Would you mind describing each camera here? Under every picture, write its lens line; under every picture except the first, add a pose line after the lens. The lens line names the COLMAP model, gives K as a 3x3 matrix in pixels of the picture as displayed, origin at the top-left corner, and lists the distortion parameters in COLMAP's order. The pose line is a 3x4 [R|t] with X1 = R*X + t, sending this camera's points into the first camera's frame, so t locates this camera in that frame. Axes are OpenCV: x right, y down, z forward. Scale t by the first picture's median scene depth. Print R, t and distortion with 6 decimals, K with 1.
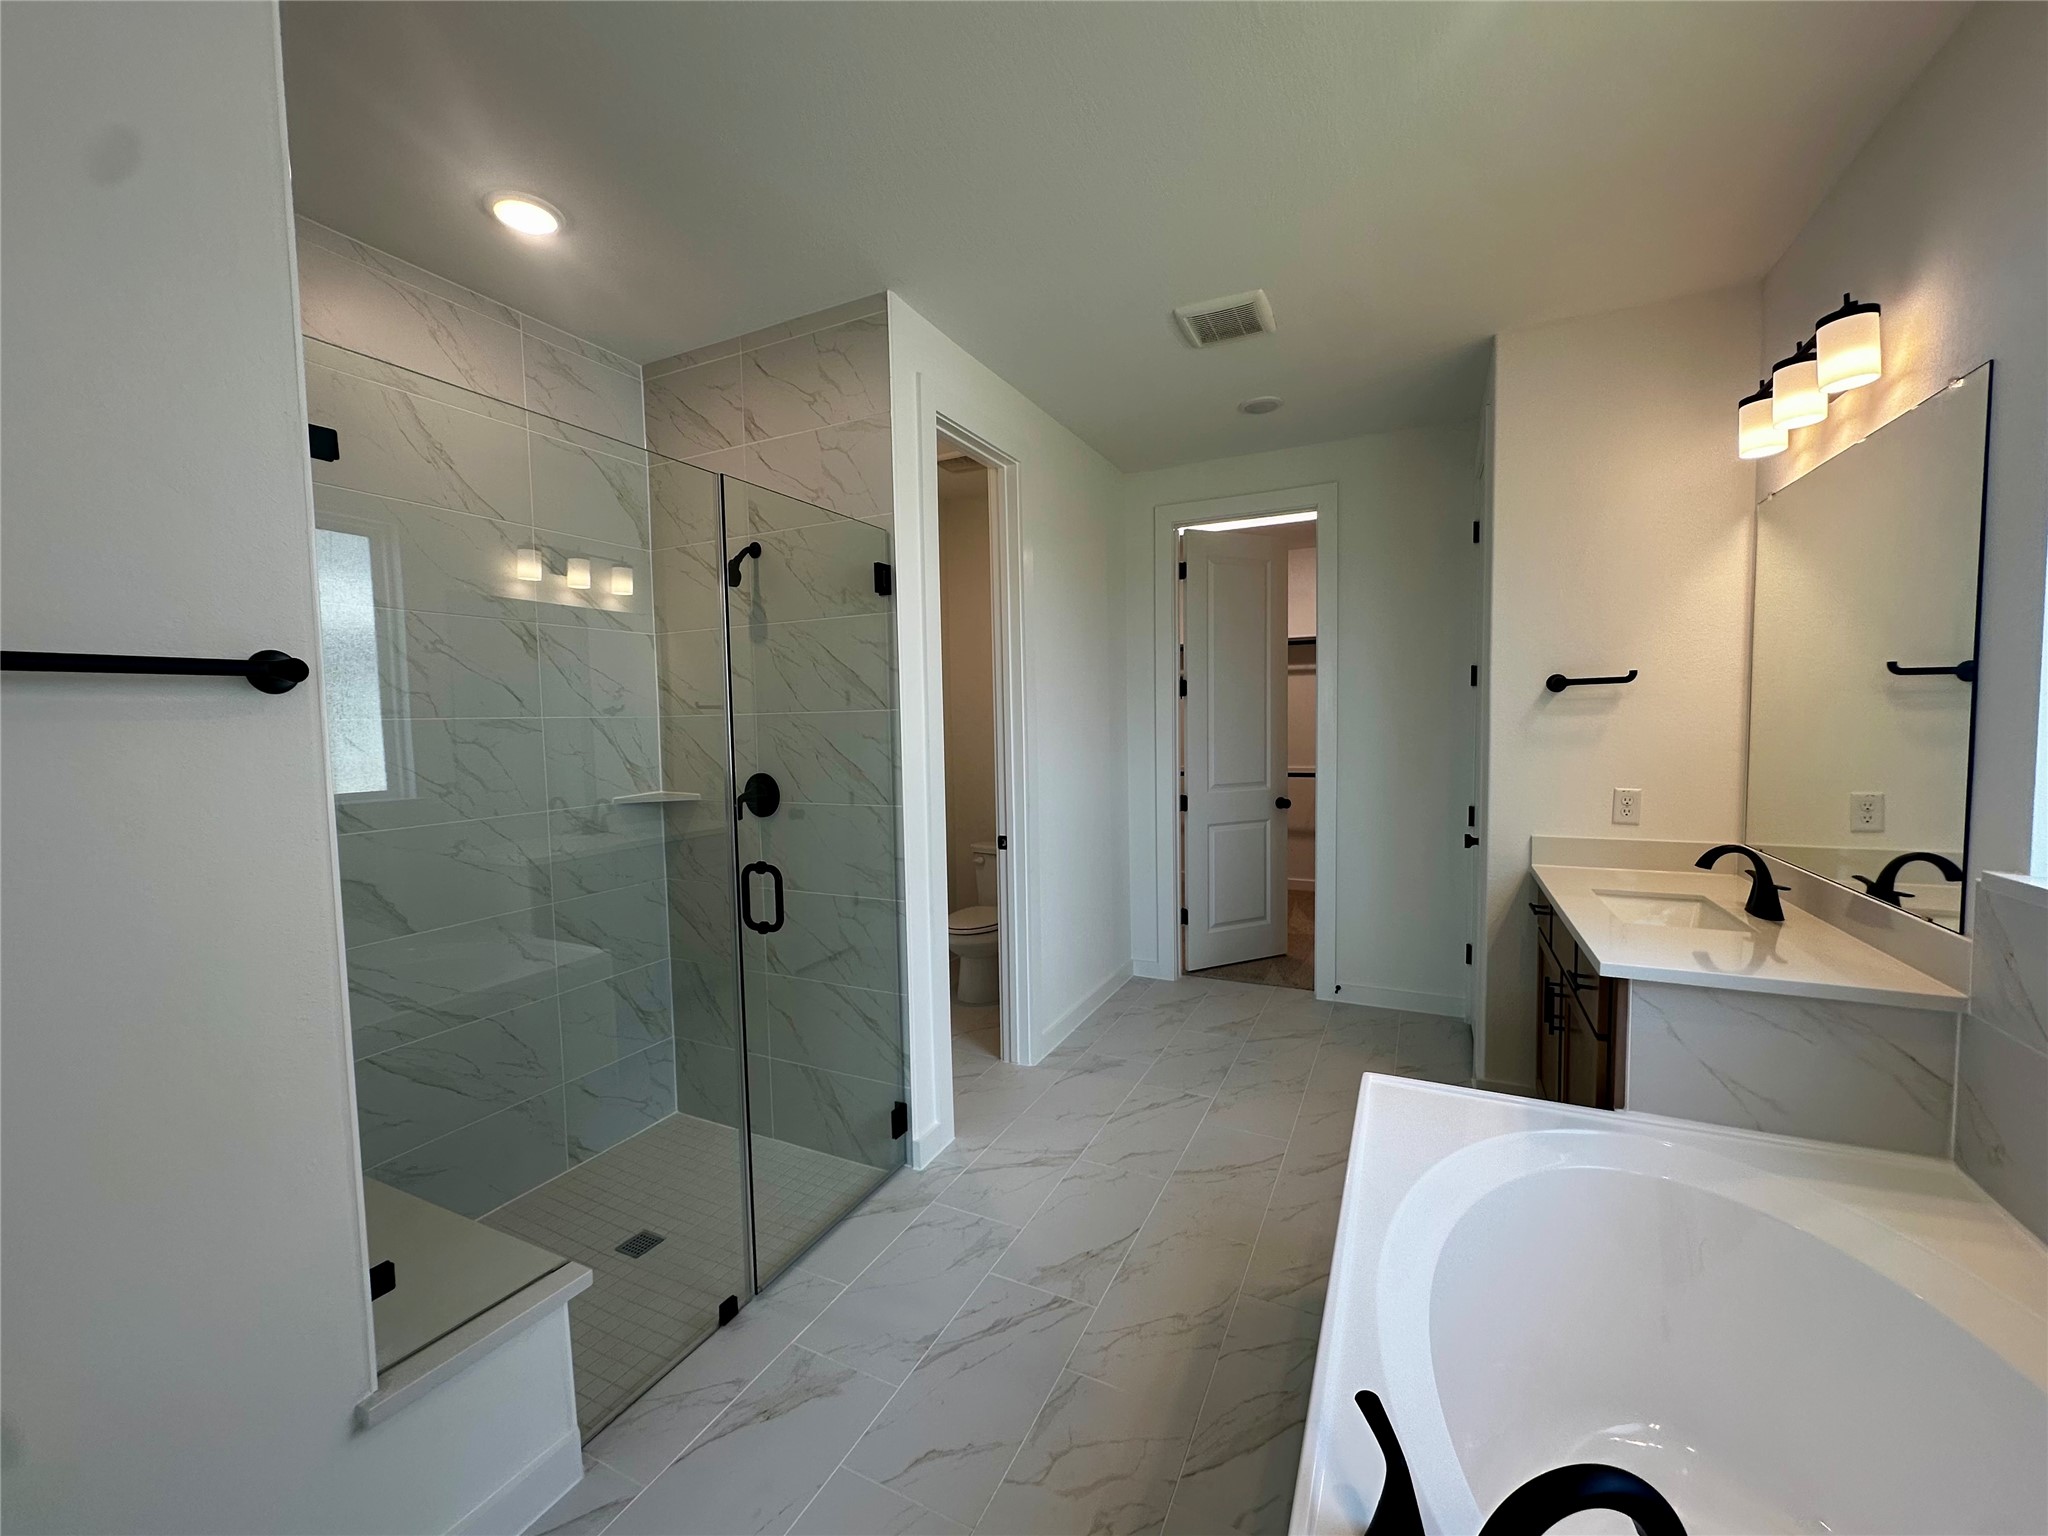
lens RADIAL K [[823.4, 0, 1025.3], [0, 823.4, 765.0], [0, 0, 1]] dist [0.007087, -0.000802]
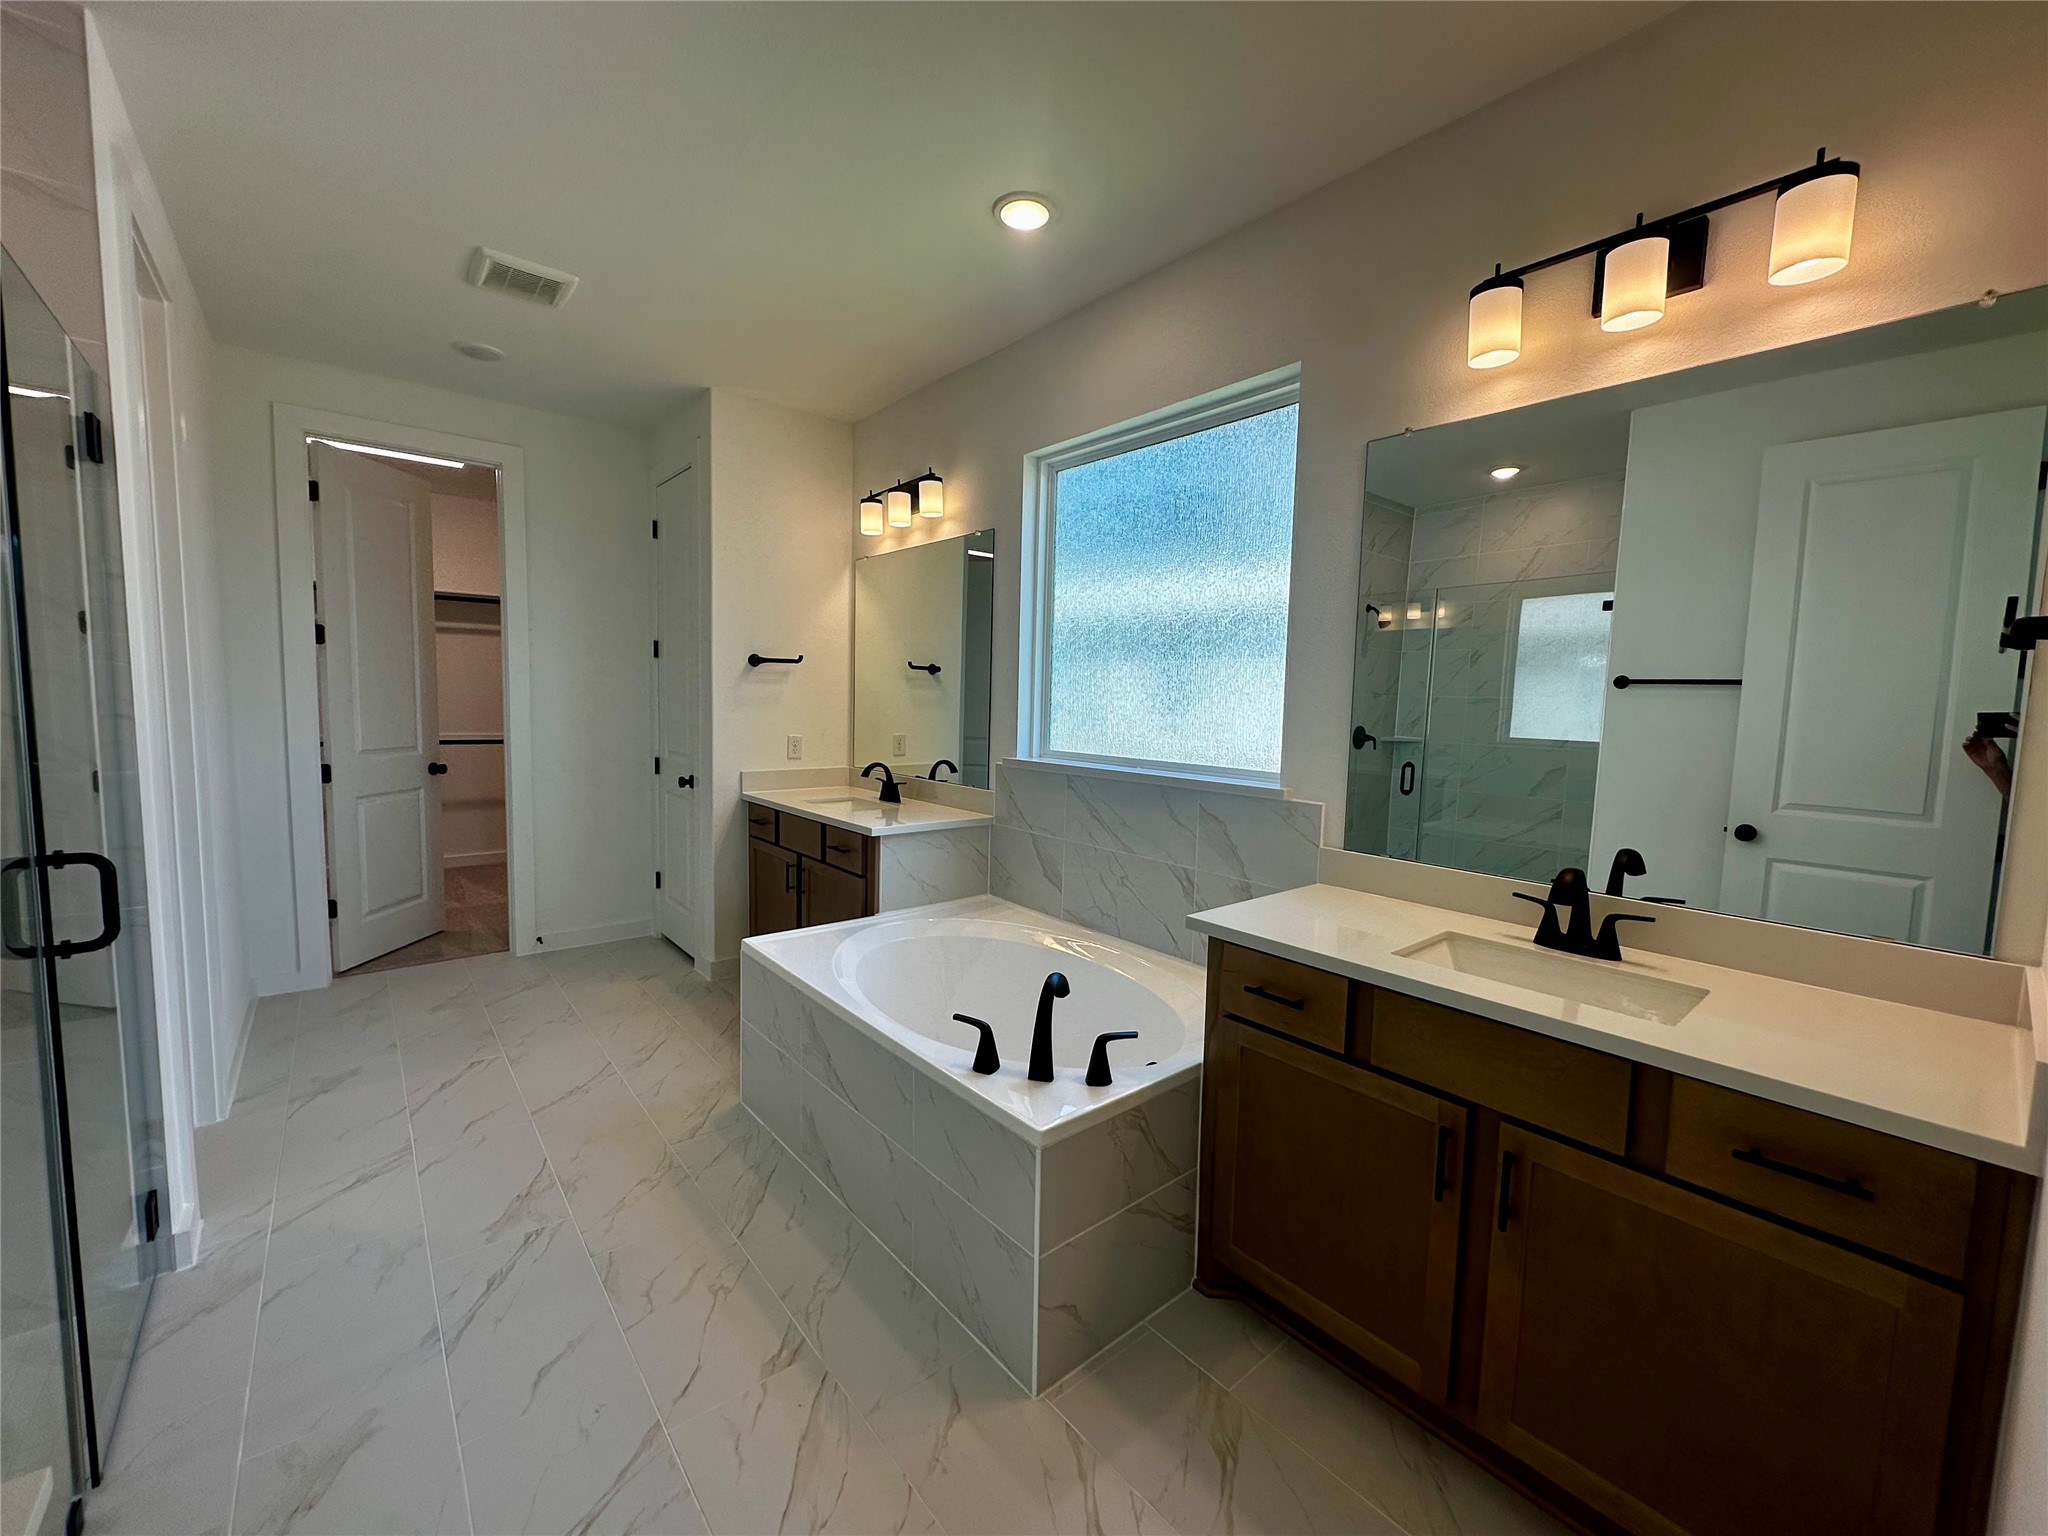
lens RADIAL K [[823.4, 0, 1028.2], [0, 823.4, 774.7], [0, 0, 1]] dist [0.007087, -0.000802]
pose [[0.397081, -0.056839, 0.916022, -0.446795], [0.022974, 0.998383, 0.051991, 0.030627], [-0.917496, 0.000400, 0.397745, 0.022170]]
